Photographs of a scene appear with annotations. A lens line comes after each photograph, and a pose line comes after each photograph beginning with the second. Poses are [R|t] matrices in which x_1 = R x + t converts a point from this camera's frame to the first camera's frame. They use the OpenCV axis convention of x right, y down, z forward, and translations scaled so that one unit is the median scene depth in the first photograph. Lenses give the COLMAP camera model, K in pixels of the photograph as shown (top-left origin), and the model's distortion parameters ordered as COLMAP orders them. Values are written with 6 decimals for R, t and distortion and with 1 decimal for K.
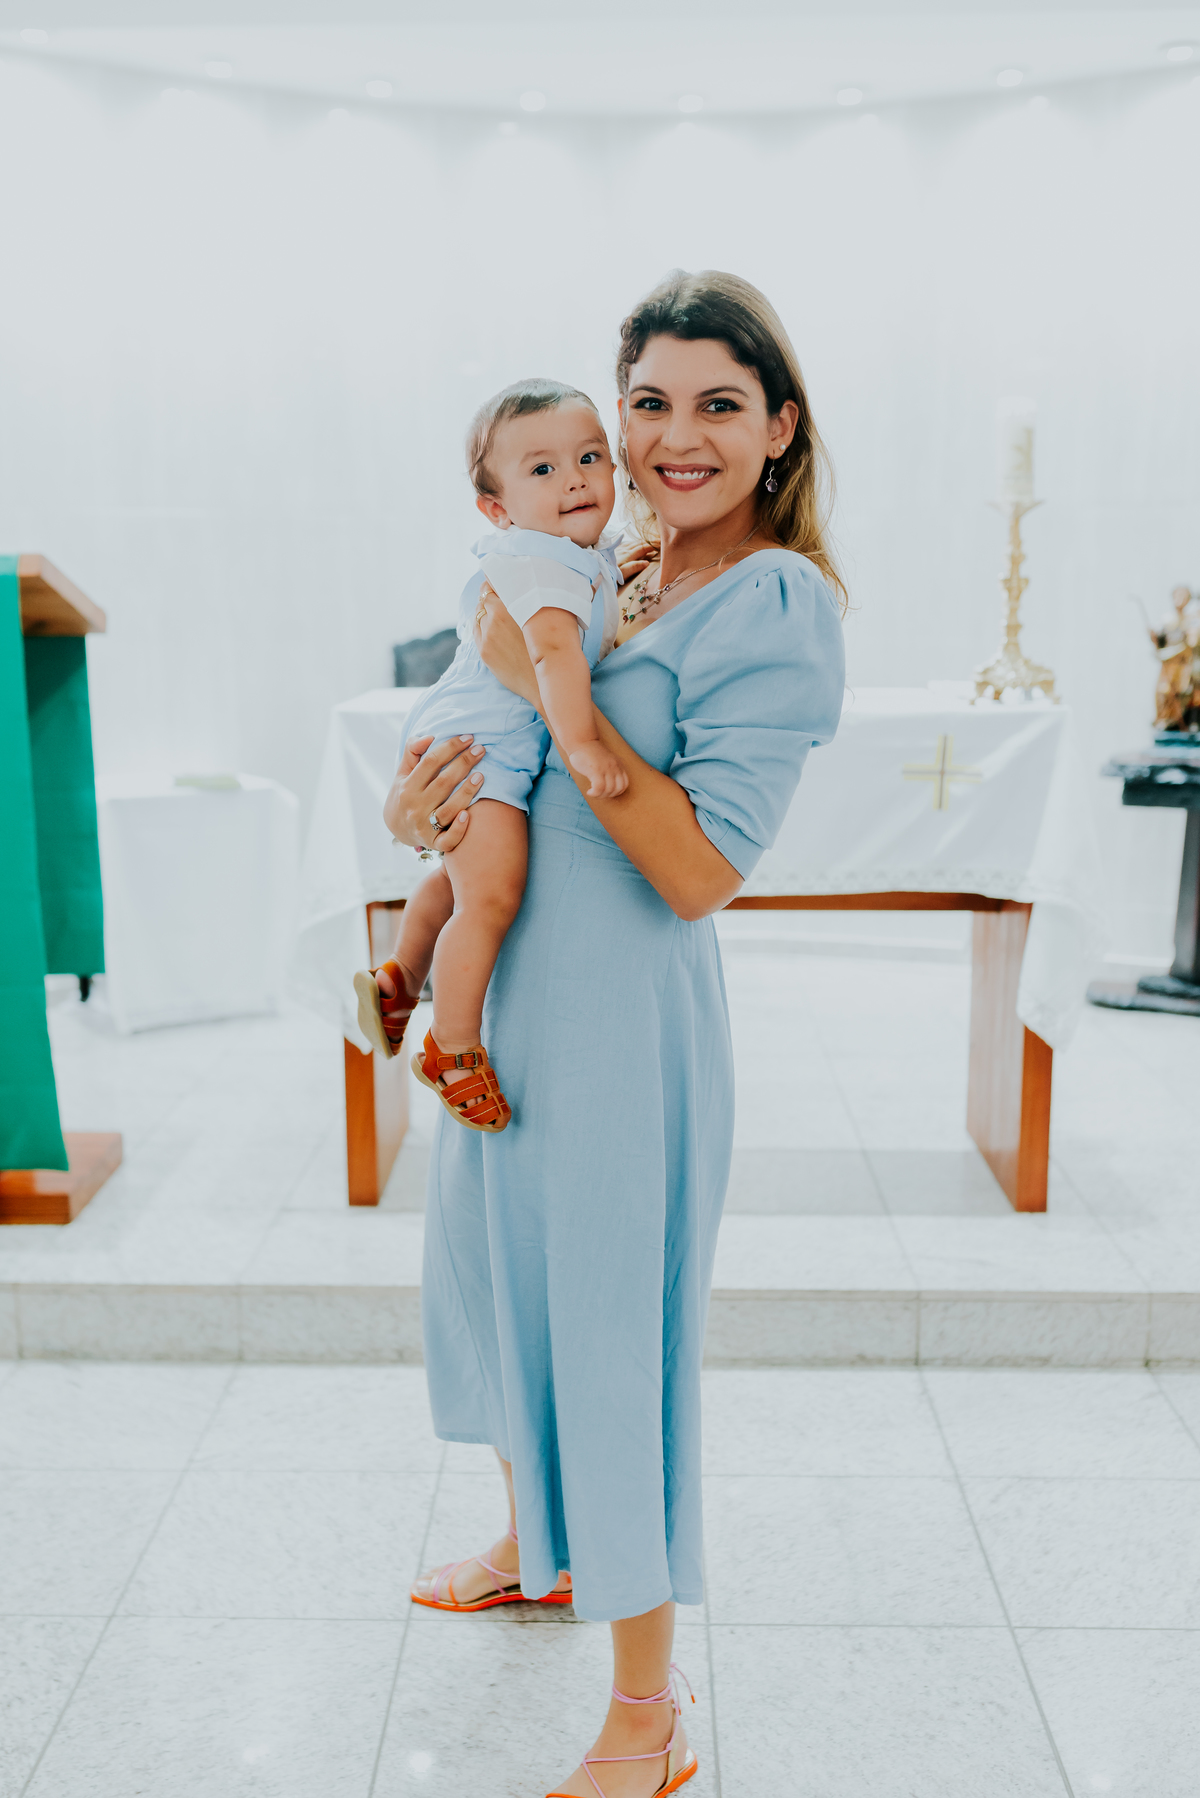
lens RADIAL K [[1774.7, 0, 585.3], [0, 1774.7, 934.1], [0, 0, 1]] dist [-0.001573, -0.002179]
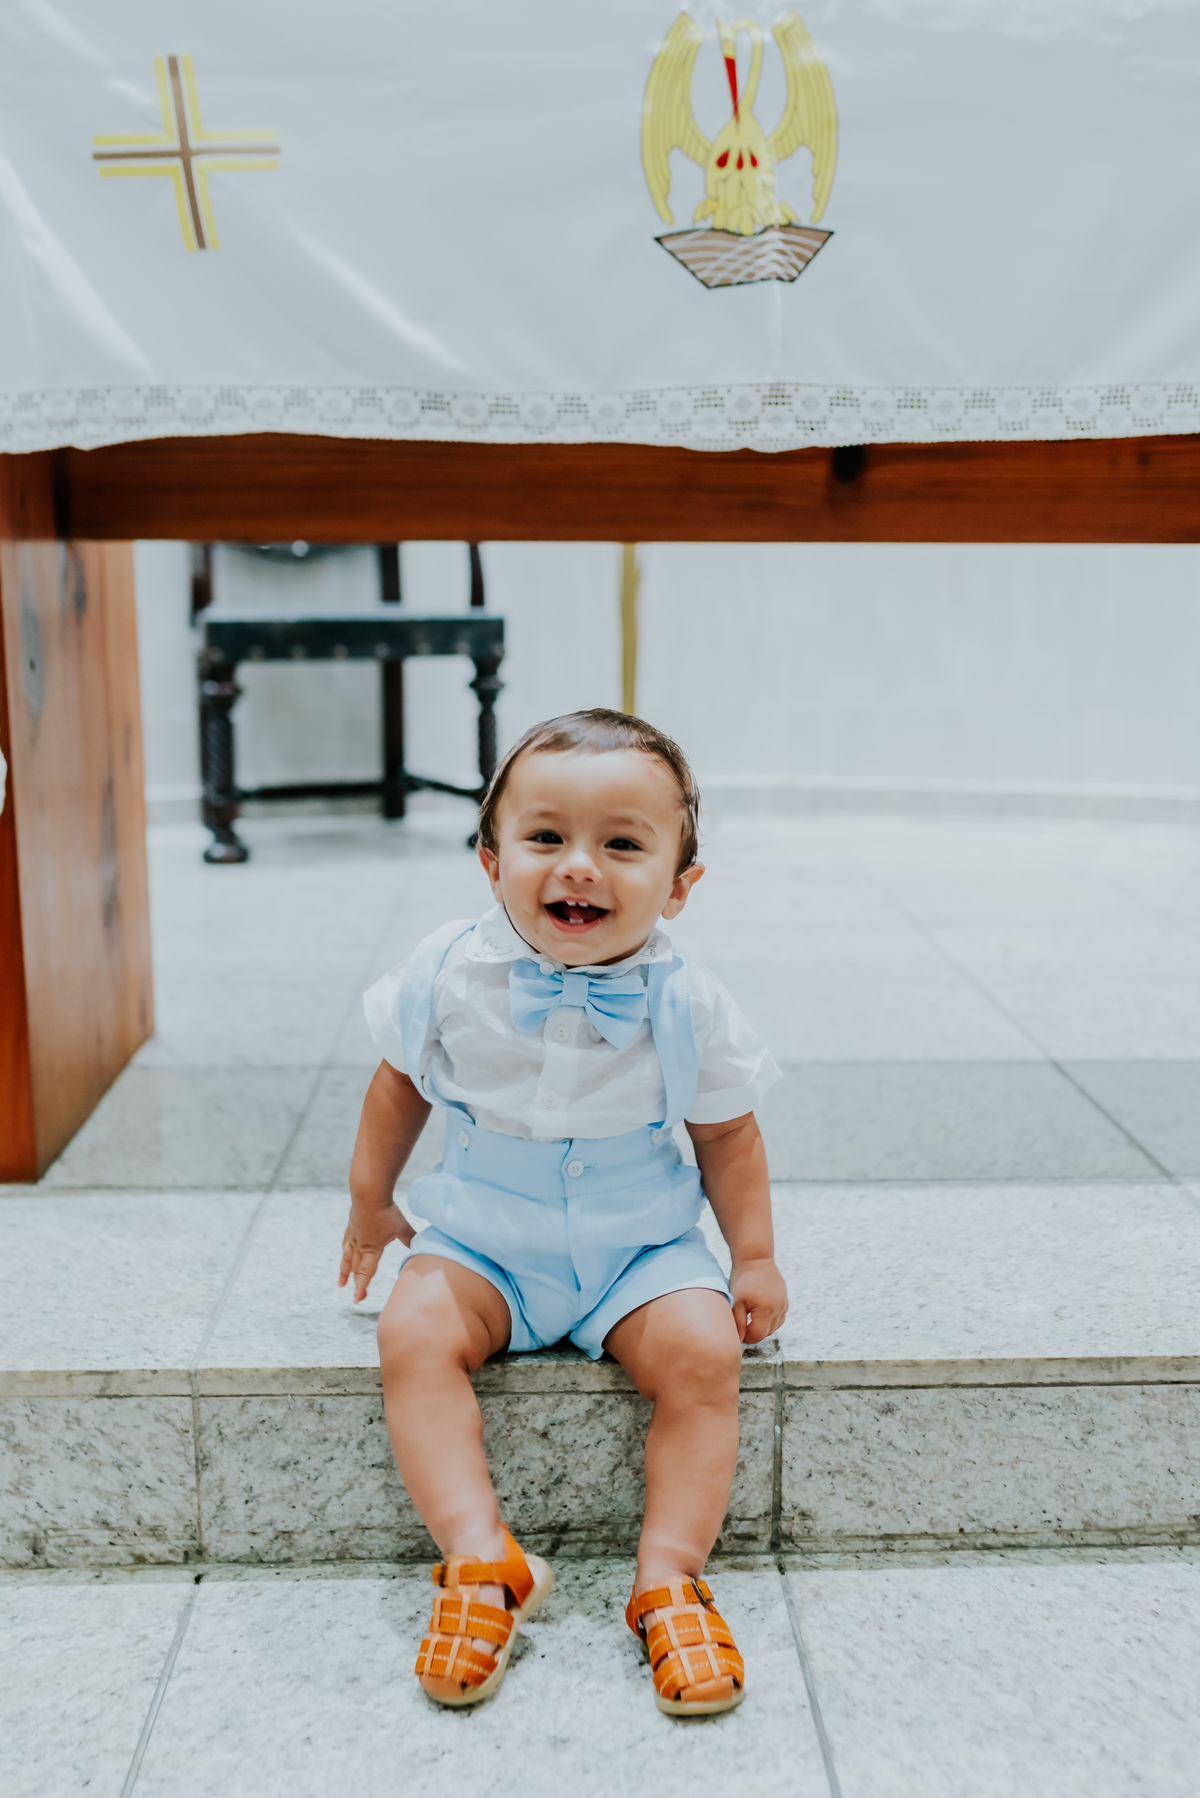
lens RADIAL K [[1869.6, 0, 603.3], [0, 1869.6, 960.0], [0, 0, 1]] dist [-0.007570, -0.006705]
pose [[0.997907, -0.008026, 0.064172, -0.004950], [0.007285, 0.999904, 0.011768, 0.097992], [-0.064261, -0.011276, 0.997869, 0.548657]]
